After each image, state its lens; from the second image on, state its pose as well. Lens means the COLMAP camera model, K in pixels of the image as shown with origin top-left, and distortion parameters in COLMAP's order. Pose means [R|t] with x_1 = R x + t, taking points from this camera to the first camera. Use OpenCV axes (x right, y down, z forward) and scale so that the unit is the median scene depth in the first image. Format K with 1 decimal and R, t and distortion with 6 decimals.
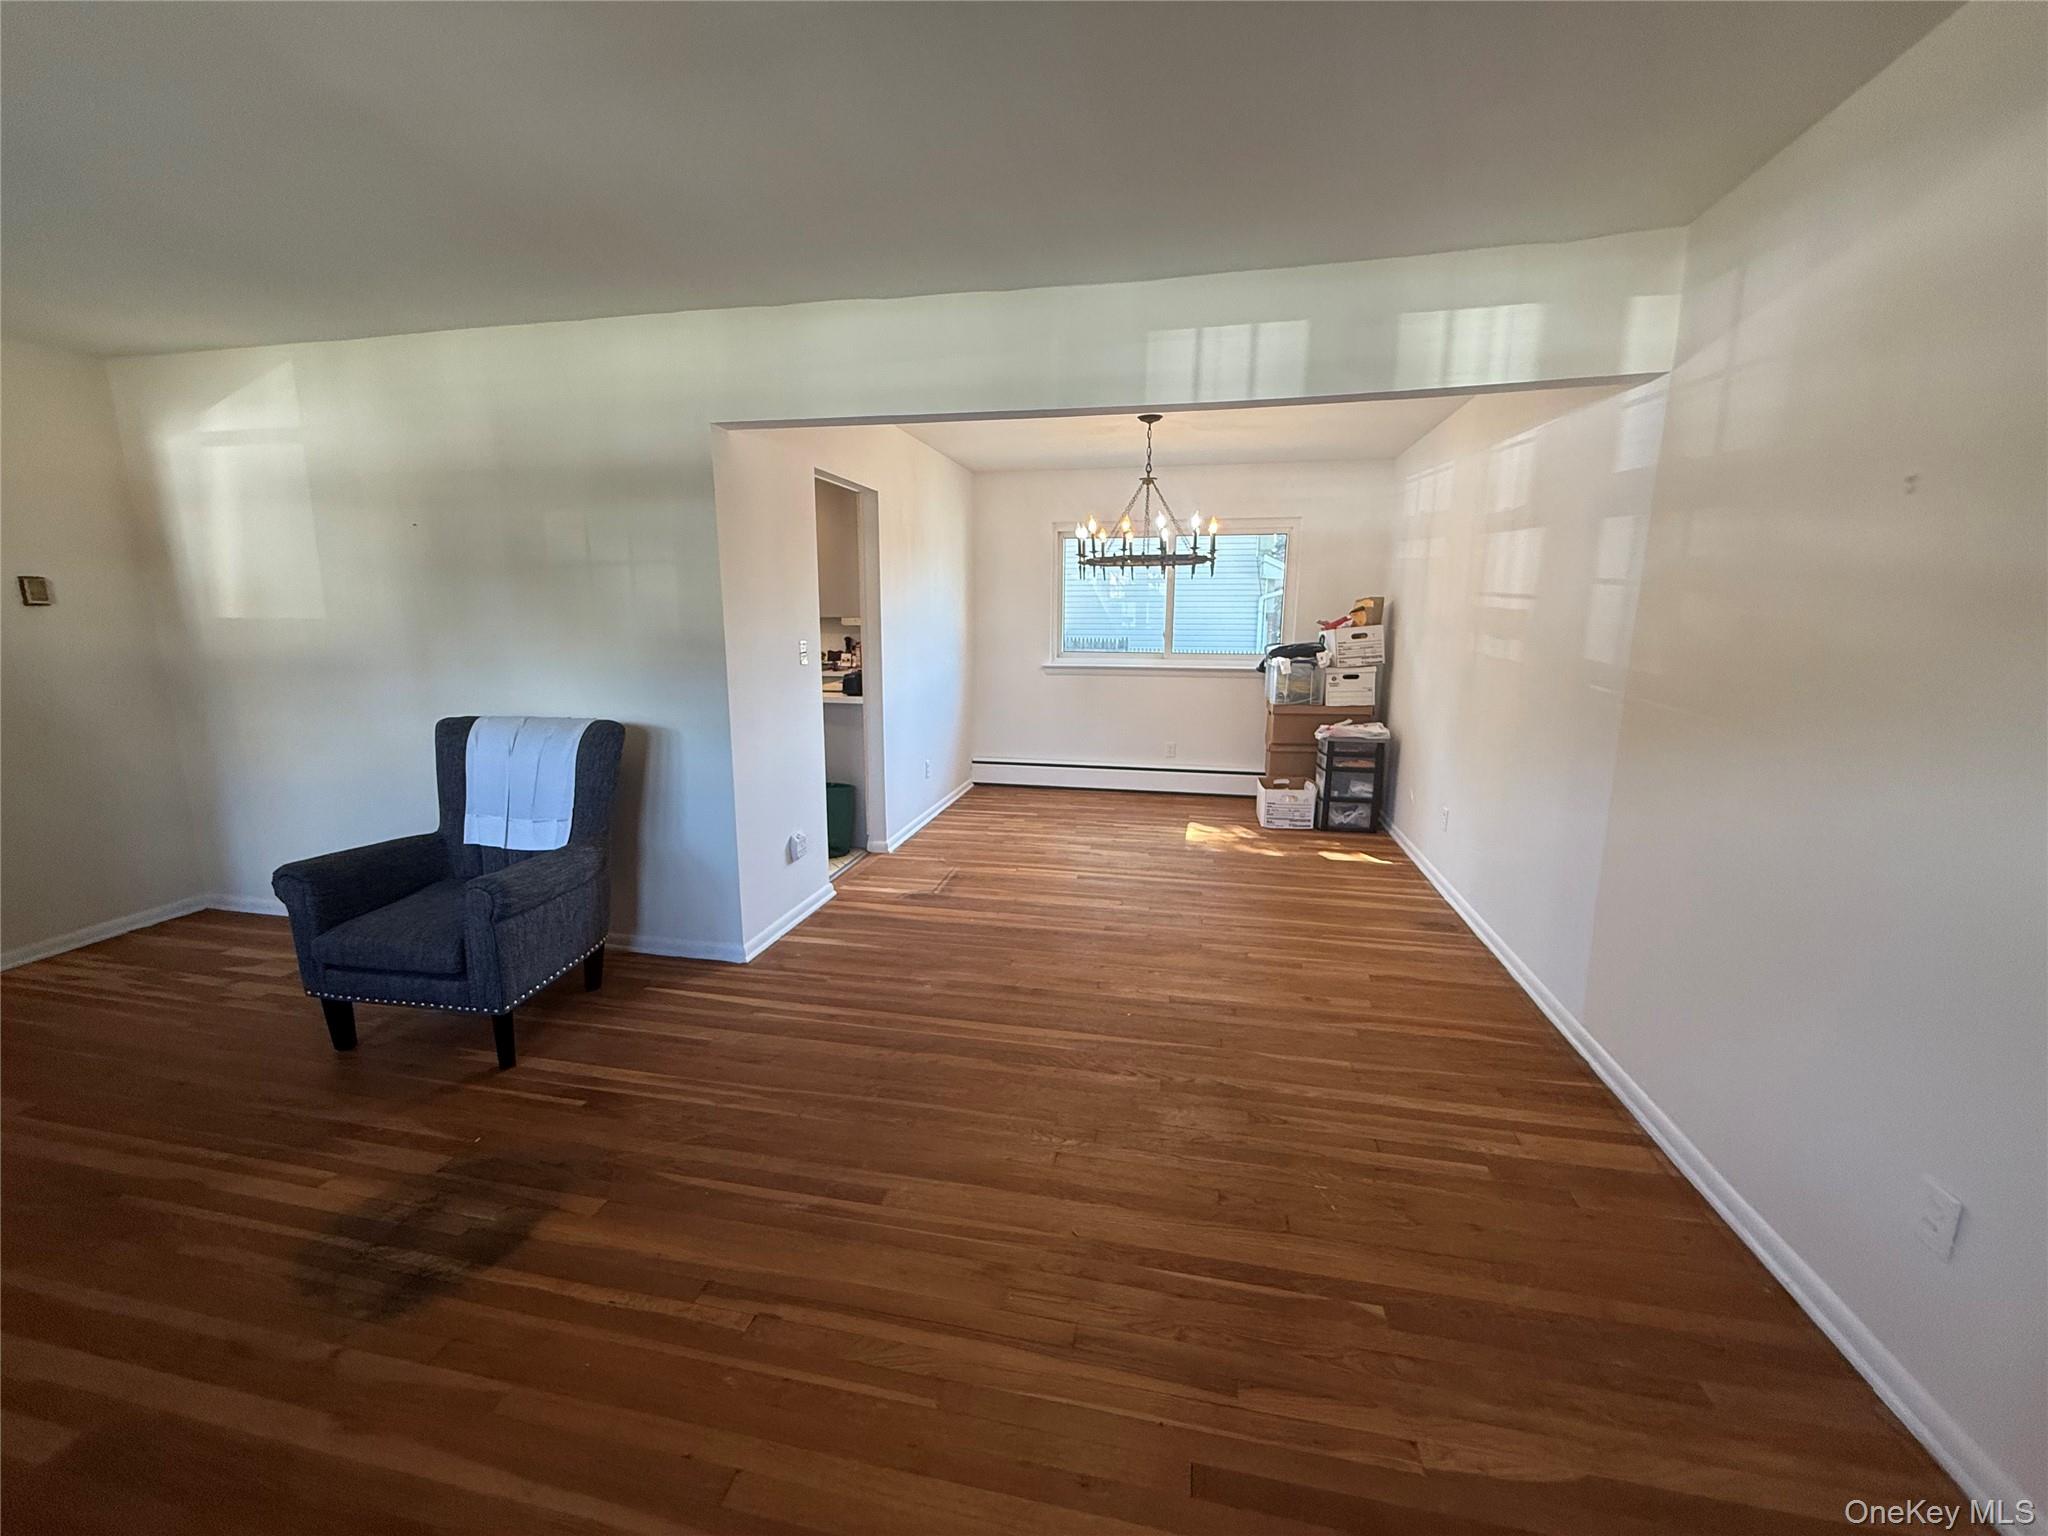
lens RADIAL K [[818.6, 0, 1024.9], [0, 818.6, 770.4], [0, 0, 1]] dist [-0.002235, -0.000023]
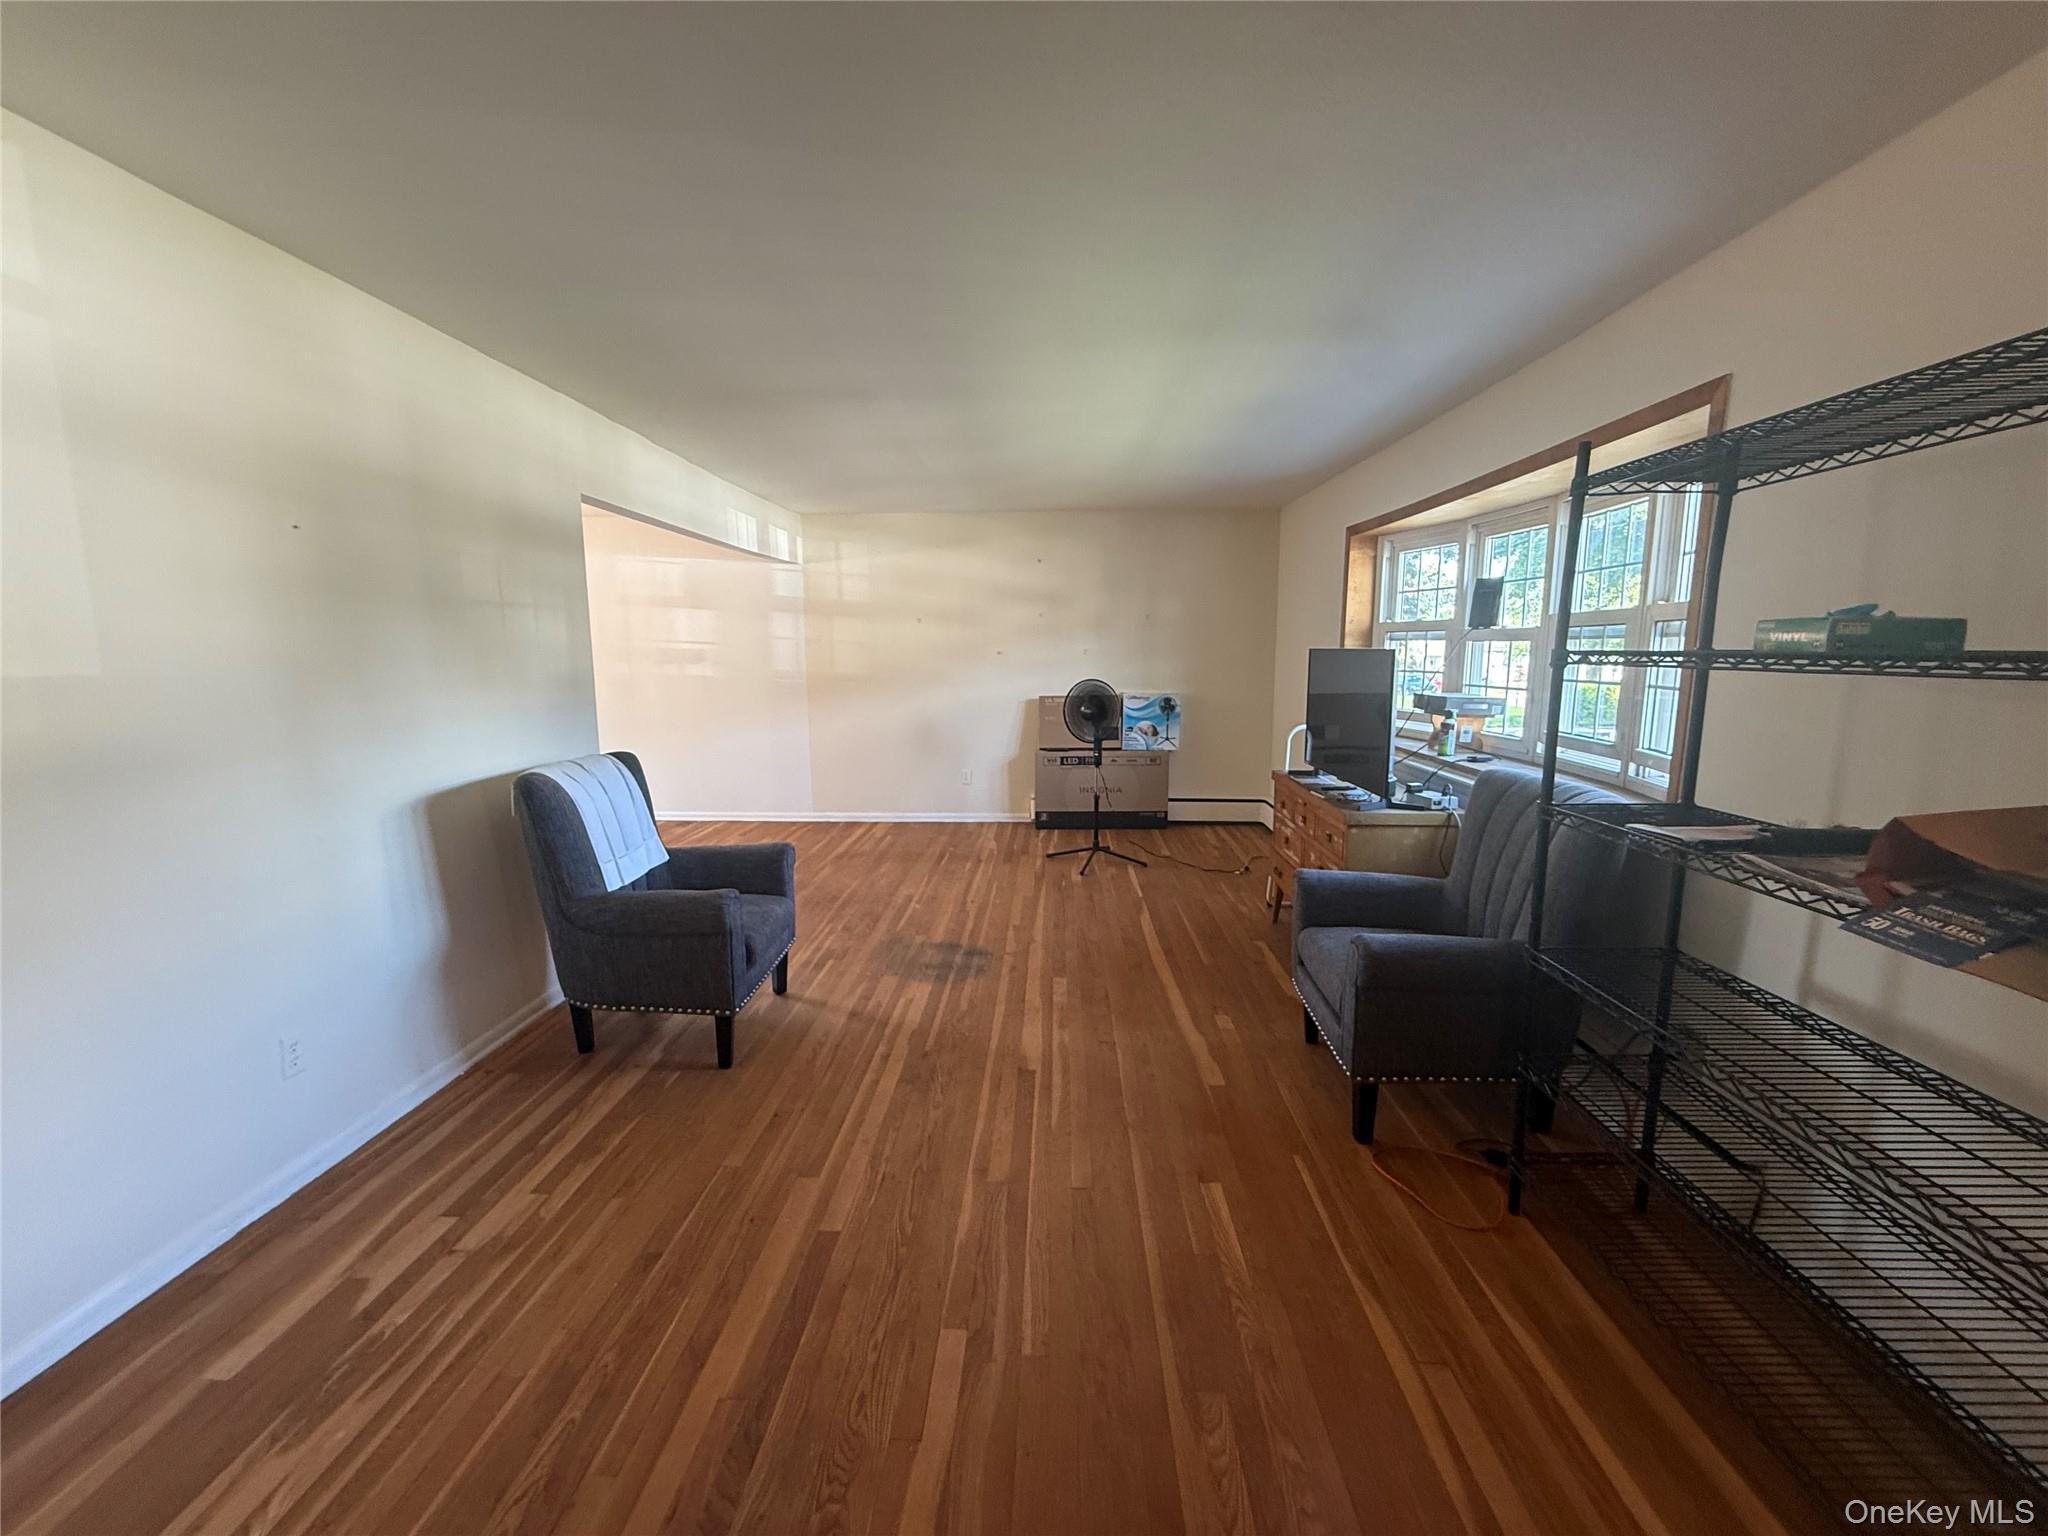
lens RADIAL K [[820.1, 0, 1024.0], [0, 820.1, 768.0], [0, 0, 1]] dist [0.001533, -0.000075]
pose [[-0.169249, -0.144961, 0.974854, -2.306446], [0.186612, 0.966518, 0.176120, -0.179631], [-0.967745, 0.211728, -0.136531, 0.853909]]
